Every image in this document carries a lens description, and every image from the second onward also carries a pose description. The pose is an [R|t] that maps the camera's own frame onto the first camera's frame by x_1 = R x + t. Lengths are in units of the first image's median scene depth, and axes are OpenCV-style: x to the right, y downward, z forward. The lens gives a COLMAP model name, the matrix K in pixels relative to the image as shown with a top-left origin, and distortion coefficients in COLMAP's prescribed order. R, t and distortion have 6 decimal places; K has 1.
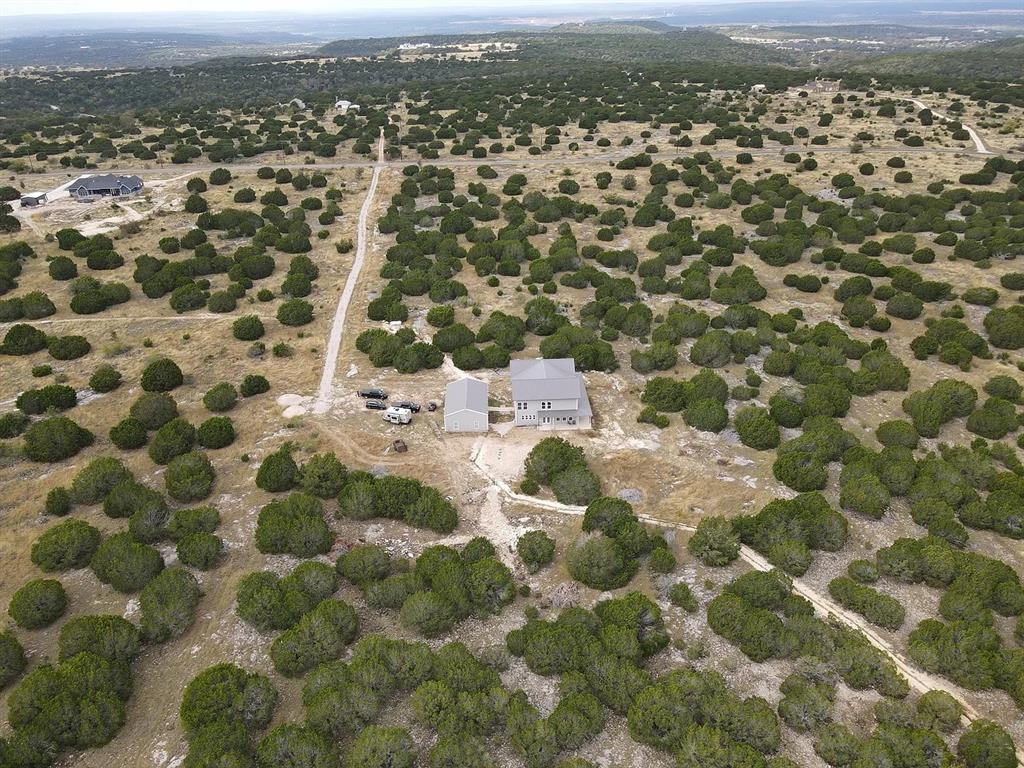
lens RADIAL K [[754.3, 0, 512.0], [0, 754.3, 384.0], [0, 0, 1]] dist [0.012725, 0.007561]
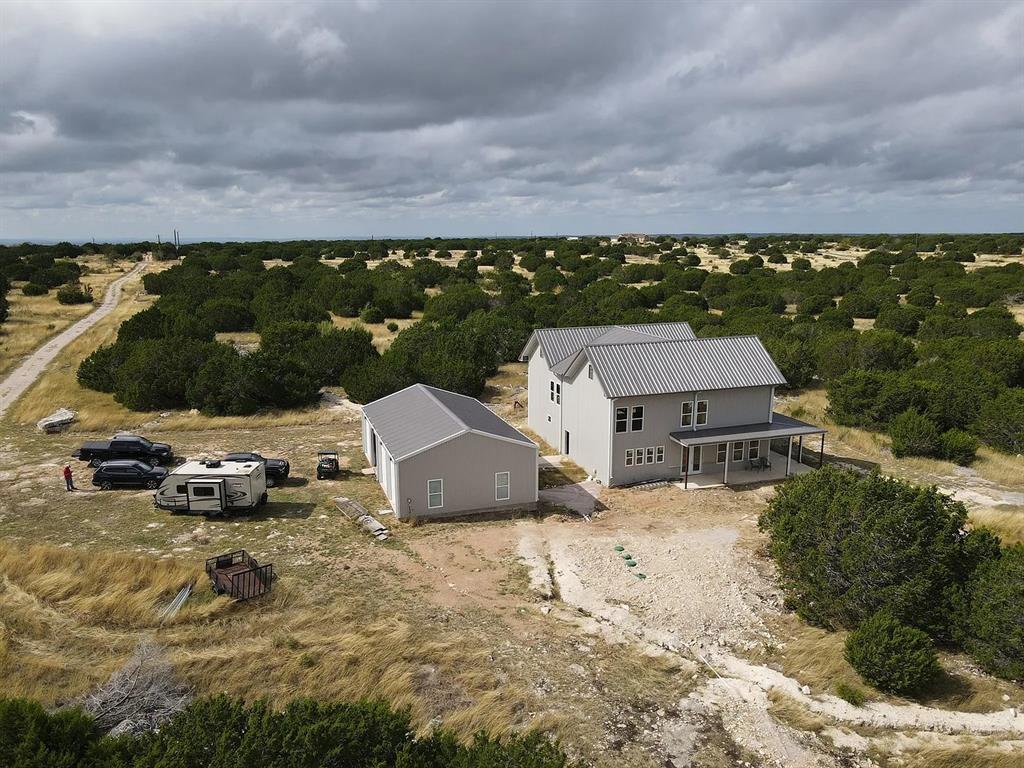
lens RADIAL K [[754.3, 0, 512.0], [0, 754.3, 384.0], [0, 0, 1]] dist [0.012725, 0.007561]
pose [[0.959889, -0.043703, 0.276955, -0.126006], [0.115808, 0.961381, -0.249671, 0.091770], [-0.255348, 0.271729, 0.927880, 0.723675]]
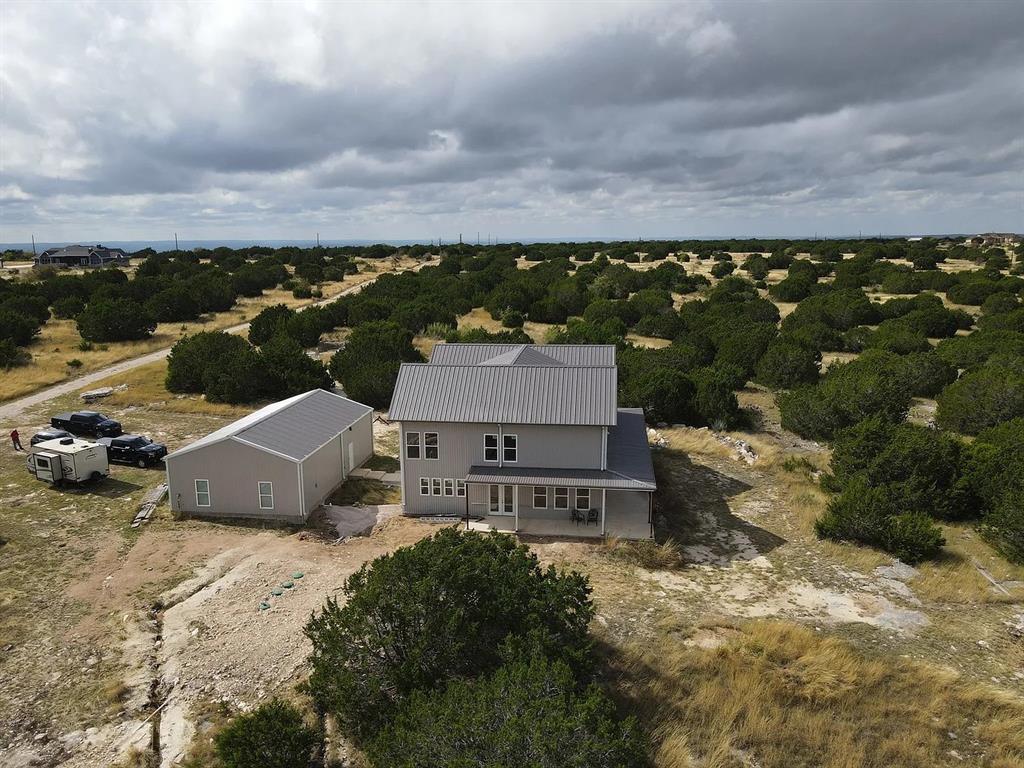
lens RADIAL K [[754.3, 0, 512.0], [0, 754.3, 384.0], [0, 0, 1]] dist [0.012725, 0.007561]
pose [[0.985699, 0.041209, -0.163400, 0.100079], [-0.082855, 0.962857, -0.256985, 0.082240], [0.146741, 0.266848, 0.952501, 0.724977]]
